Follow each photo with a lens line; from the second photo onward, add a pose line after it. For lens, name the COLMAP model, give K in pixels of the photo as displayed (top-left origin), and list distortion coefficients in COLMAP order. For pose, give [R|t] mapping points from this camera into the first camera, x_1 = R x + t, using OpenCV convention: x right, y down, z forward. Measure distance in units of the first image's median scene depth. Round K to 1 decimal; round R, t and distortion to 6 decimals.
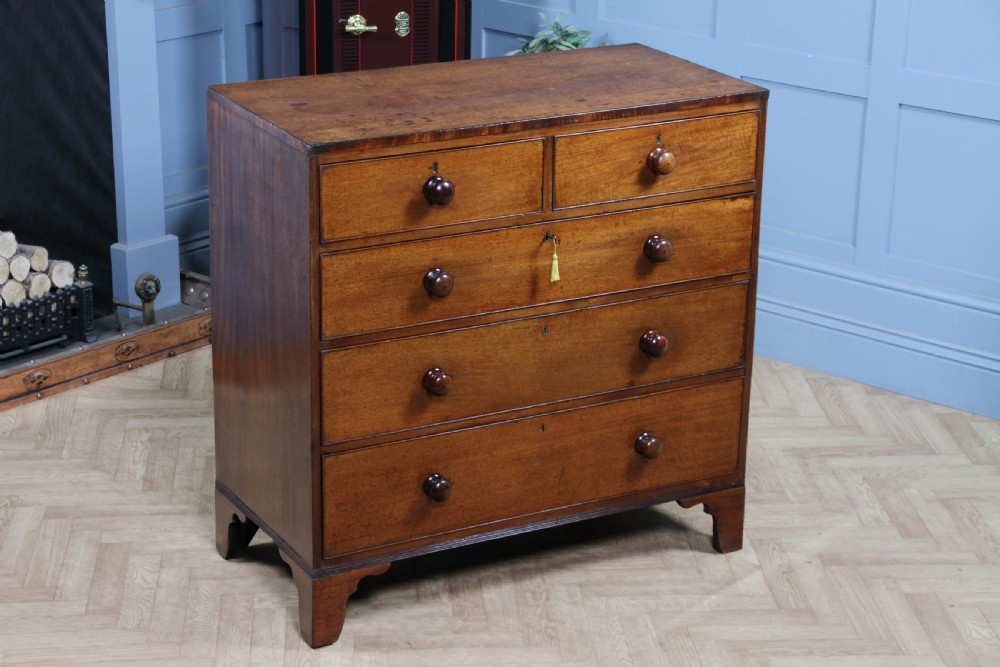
lens RADIAL K [[2310.1, 0, 501.8], [0, 2310.1, 330.1], [0, 0, 1]] dist [0.245548, 1.022190]
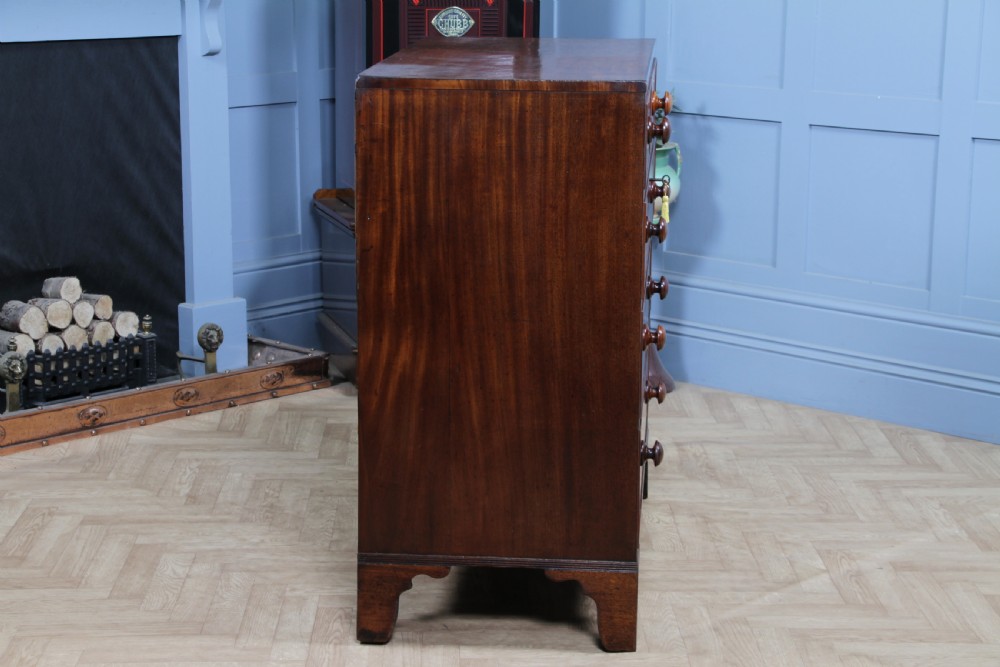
lens RADIAL K [[2133.1, 0, 500.2], [0, 2133.1, 337.0], [0, 0, 1]] dist [0.190838, 0.860511]
pose [[0.998322, 0.002678, -0.057840, 0.027719], [-0.010612, 0.990471, -0.137312, 0.120319], [0.056921, 0.137695, 0.988838, 0.115824]]
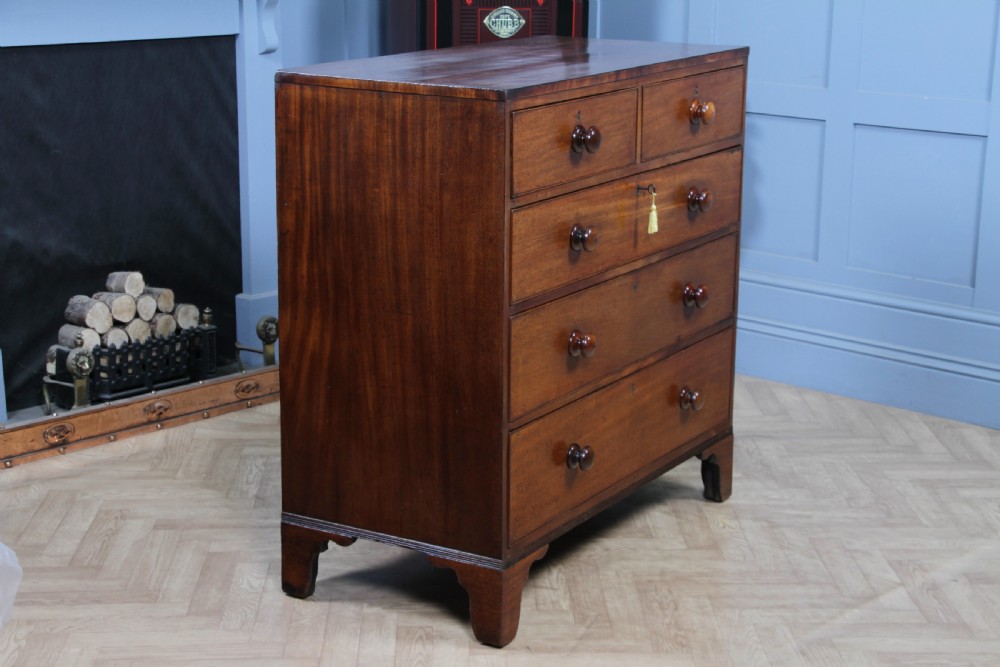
lens RADIAL K [[1862.6, 0, 496.4], [0, 1862.6, 336.9], [0, 0, 1]] dist [0.122494, 0.556082]
pose [[0.998945, 0.005327, -0.045609, -0.016872], [-0.009897, 0.994882, -0.100556, 0.075450], [0.044840, 0.100901, 0.993885, 0.214413]]
